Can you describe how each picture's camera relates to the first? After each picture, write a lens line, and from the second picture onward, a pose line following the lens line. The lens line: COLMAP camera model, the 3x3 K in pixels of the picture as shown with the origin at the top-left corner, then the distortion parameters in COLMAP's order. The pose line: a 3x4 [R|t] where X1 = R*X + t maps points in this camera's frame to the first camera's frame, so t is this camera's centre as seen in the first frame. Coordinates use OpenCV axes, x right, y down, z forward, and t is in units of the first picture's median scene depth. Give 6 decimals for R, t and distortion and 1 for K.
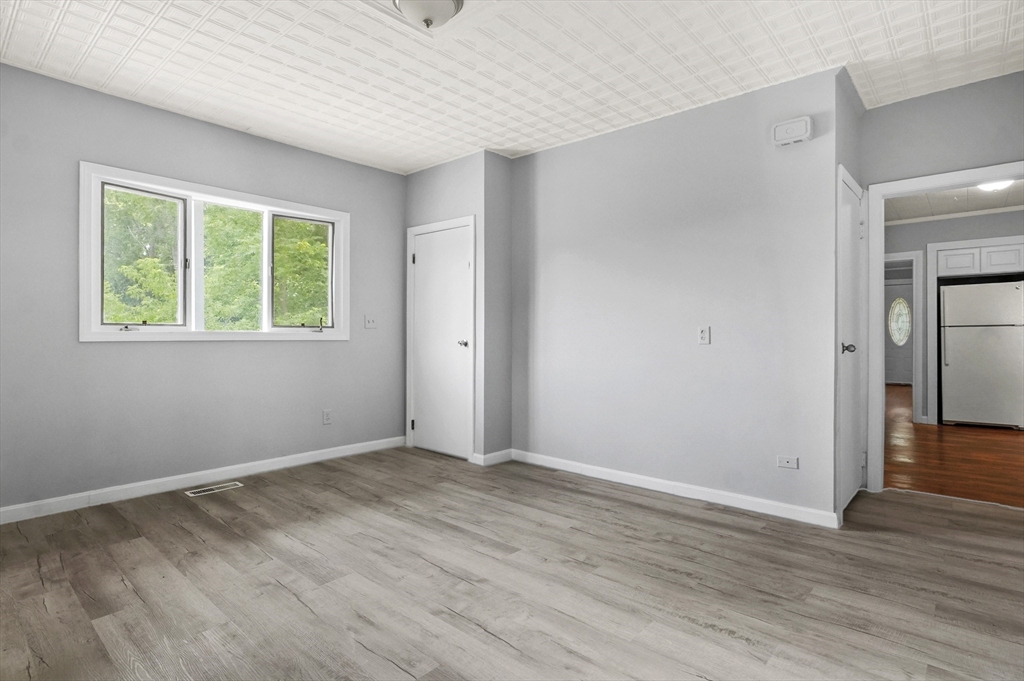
lens RADIAL K [[522.6, 0, 512.8], [0, 522.6, 335.4], [0, 0, 1]] dist [-0.014150, 0.001158]
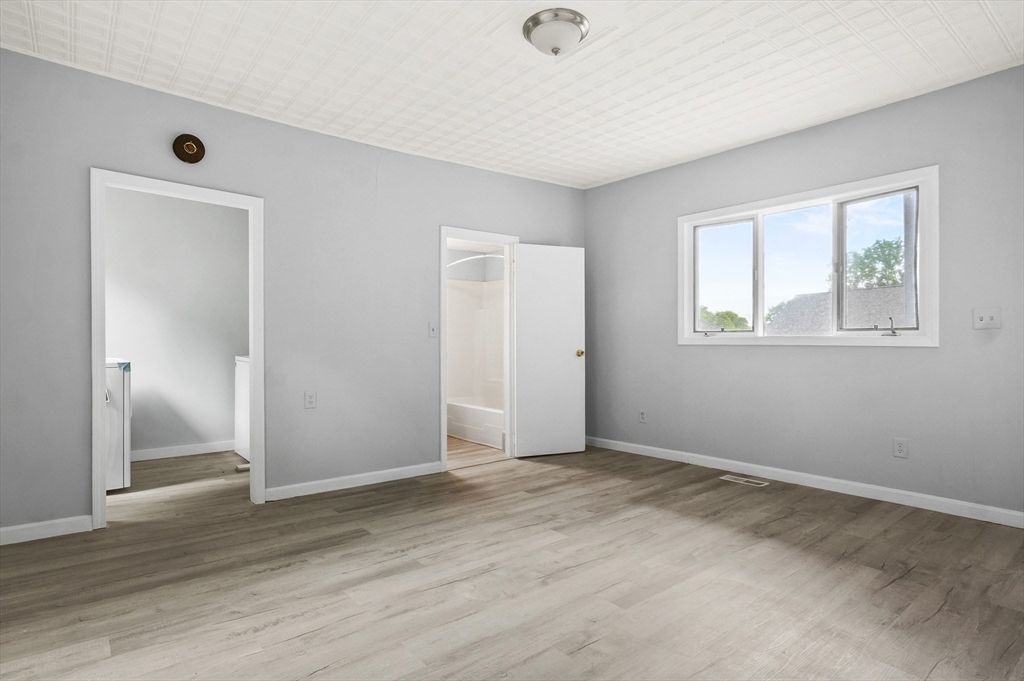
lens RADIAL K [[537.7, 0, 512.0], [0, 537.7, 340.5], [0, 0, 1]] dist [-0.002399, -0.000314]
pose [[-0.157087, -0.001486, -0.987584, 0.720152], [-0.001285, 0.999998, -0.001300, 0.003713], [0.987584, 0.001065, -0.157088, 0.813730]]
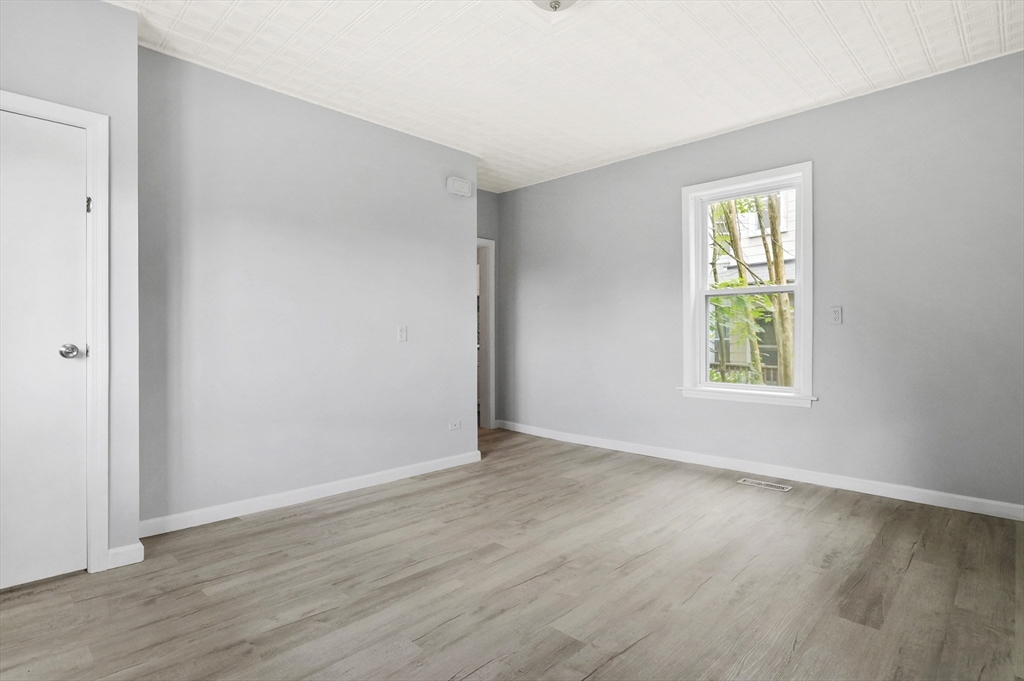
lens RADIAL K [[522.6, 0, 512.8], [0, 522.6, 335.4], [0, 0, 1]] dist [-0.014150, 0.001158]
pose [[0.044104, -0.001284, 0.999026, -0.848804], [0.008271, 0.999965, 0.000920, 0.004573], [-0.998993, 0.008223, 0.044113, 0.778608]]
